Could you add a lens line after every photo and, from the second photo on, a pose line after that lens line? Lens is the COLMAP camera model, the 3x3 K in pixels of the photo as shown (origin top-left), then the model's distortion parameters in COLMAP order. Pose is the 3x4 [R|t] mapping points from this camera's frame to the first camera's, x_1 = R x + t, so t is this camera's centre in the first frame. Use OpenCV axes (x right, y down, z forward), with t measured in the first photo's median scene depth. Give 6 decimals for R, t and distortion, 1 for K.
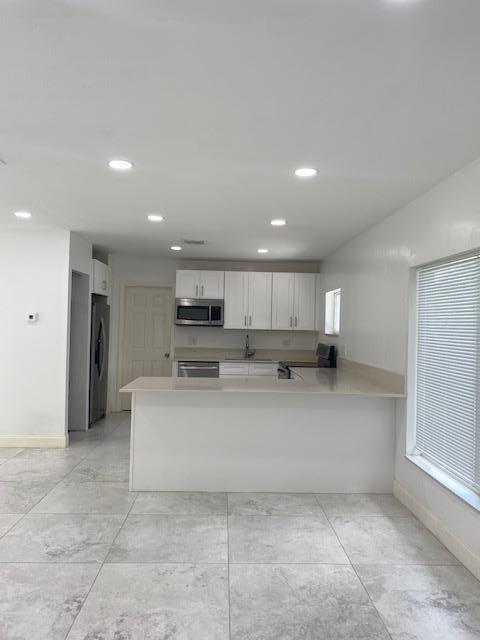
lens RADIAL K [[487.2, 0, 242.6], [0, 487.2, 316.7], [0, 0, 1]] dist [0.070887, -0.083581]
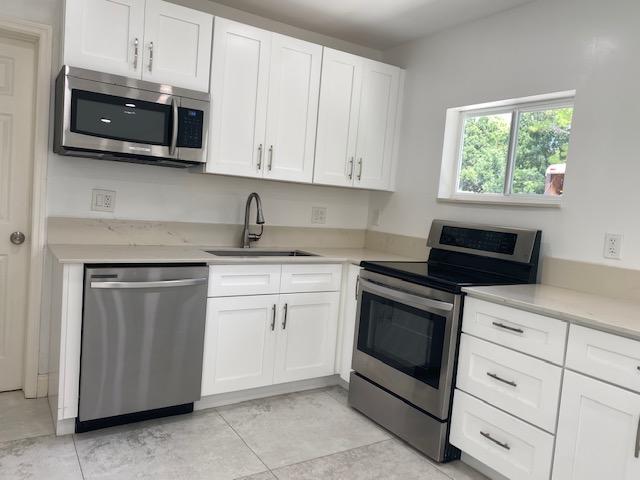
lens RADIAL K [[487.9, 0, 318.6], [0, 487.9, 246.6], [0, 0, 1]] dist [0.053600, -0.093385]
pose [[0.855114, -0.003959, 0.518425, -0.162500], [-0.068014, 0.990472, 0.119750, 0.030274], [-0.513960, -0.137660, 0.846697, 0.628294]]
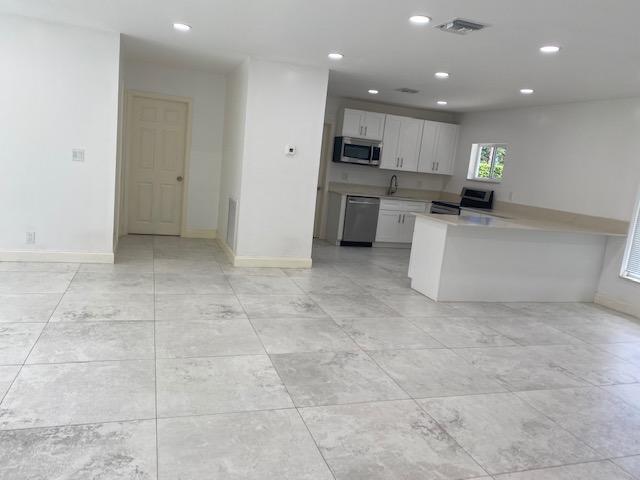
lens RADIAL K [[487.2, 0, 328.6], [0, 487.2, 242.2], [0, 0, 1]] dist [0.070887, -0.083581]
pose [[0.949052, 0.027121, 0.313952, -0.498127], [-0.088284, 0.979275, 0.182279, -0.002724], [-0.302501, -0.200709, 0.931777, -0.039535]]
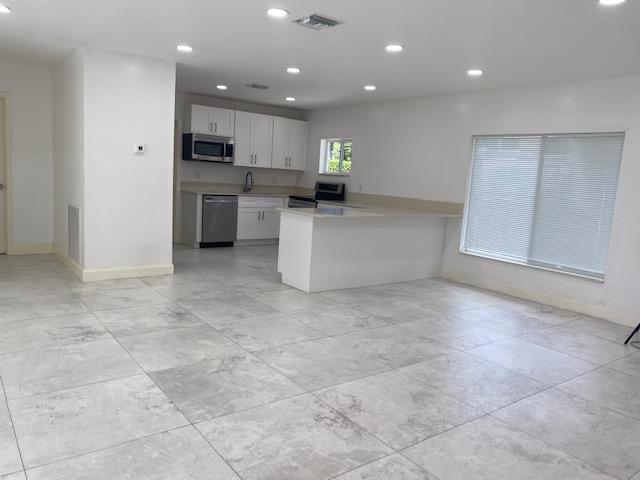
lens RADIAL K [[485.7, 0, 323.0], [0, 485.7, 239.5], [0, 0, 1]] dist [0.068488, -0.073887]
pose [[0.814641, -0.050059, 0.577801, -0.518842], [-0.053226, 0.985611, 0.160433, 0.002477], [-0.577518, -0.161449, 0.800255, -0.017592]]
